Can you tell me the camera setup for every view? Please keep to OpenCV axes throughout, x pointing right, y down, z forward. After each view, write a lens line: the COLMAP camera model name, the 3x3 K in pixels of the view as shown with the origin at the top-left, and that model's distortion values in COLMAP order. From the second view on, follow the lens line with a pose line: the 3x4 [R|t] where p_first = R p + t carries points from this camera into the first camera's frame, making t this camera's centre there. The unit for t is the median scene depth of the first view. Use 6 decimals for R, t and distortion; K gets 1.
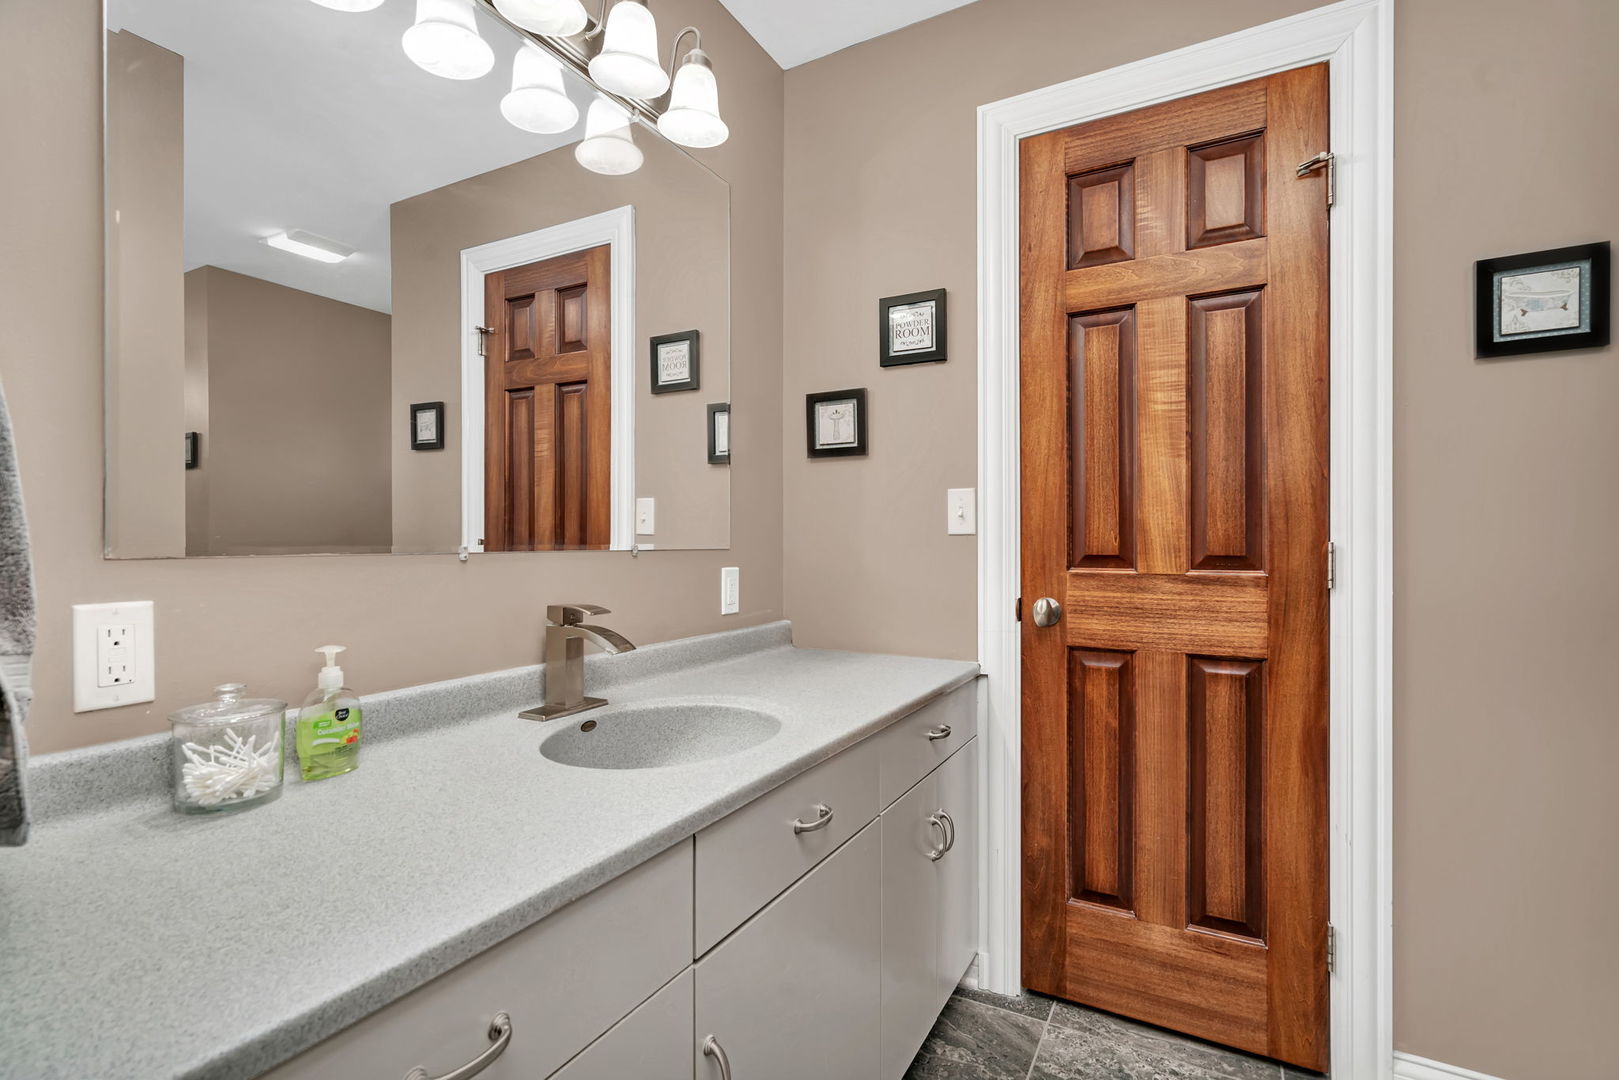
lens RADIAL K [[782.3, 0, 715.9], [0, 782.3, 522.4], [0, 0, 1]] dist [-0.032467, 0.000503]
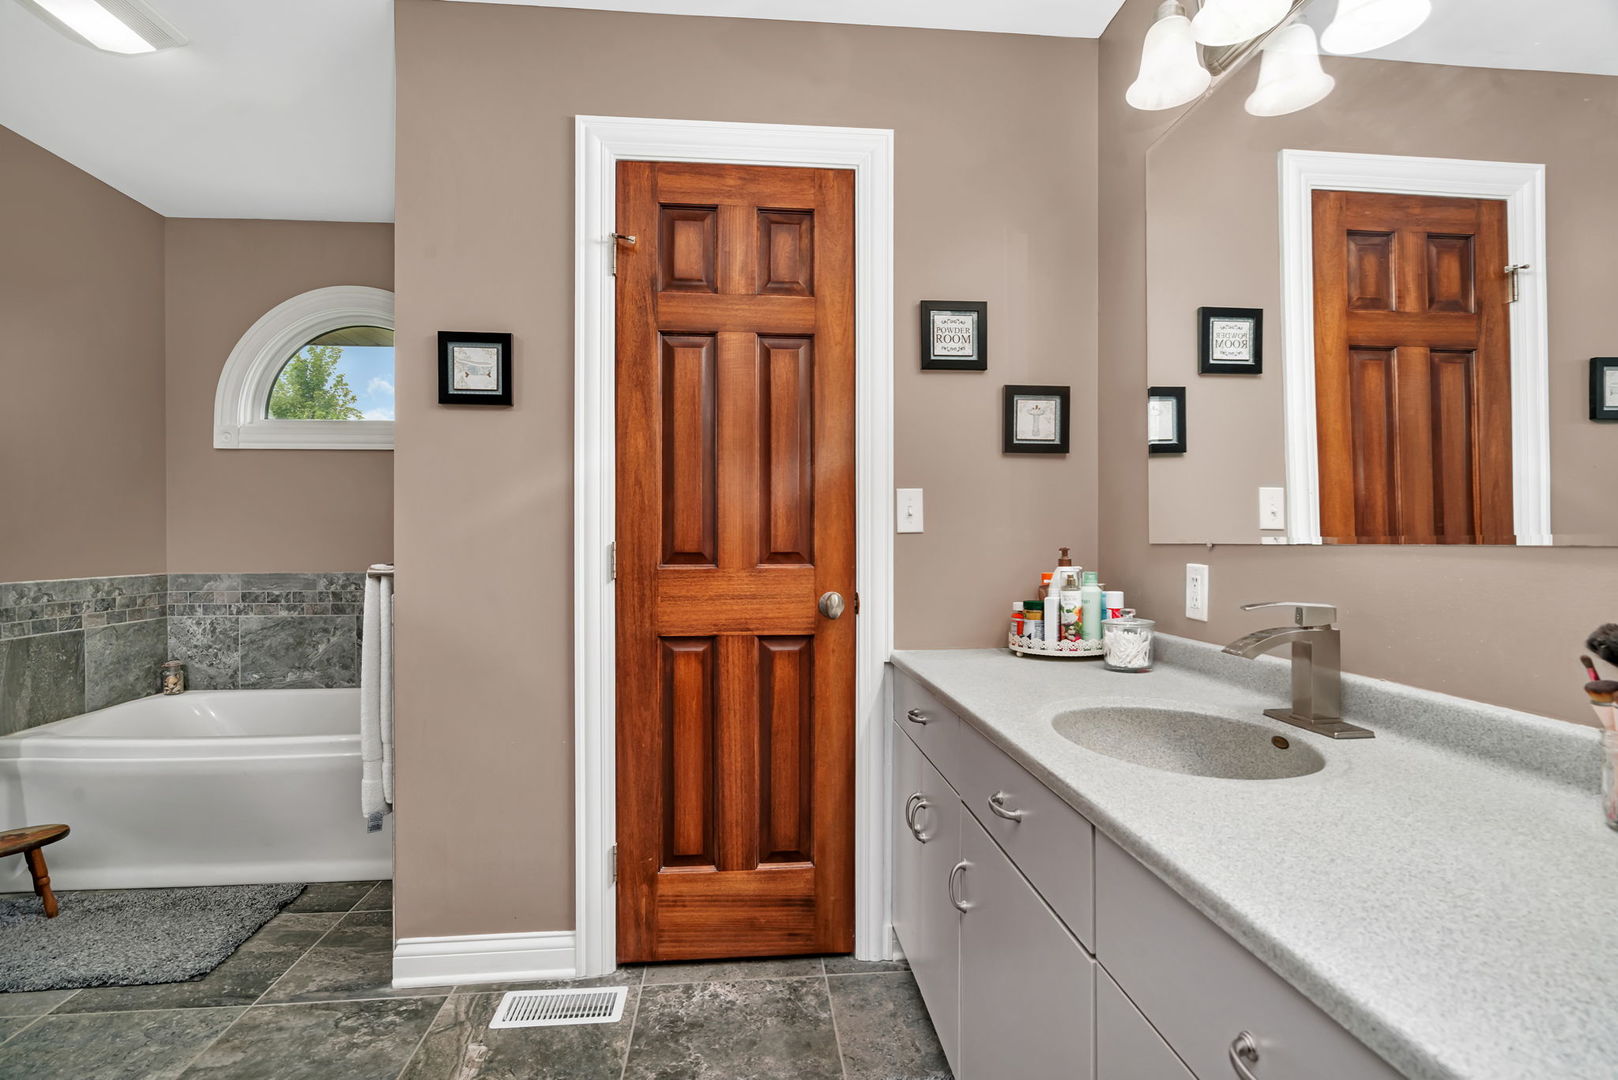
lens RADIAL K [[759.0, 0, 800.3], [0, 759.0, 529.8], [0, 0, 1]] dist [0.000571, 0.001038]
pose [[0.791093, 0.000990, 0.611696, -0.542127], [-0.005292, 0.999972, 0.005227, 0.008379], [-0.611673, -0.007372, 0.791076, 0.328308]]
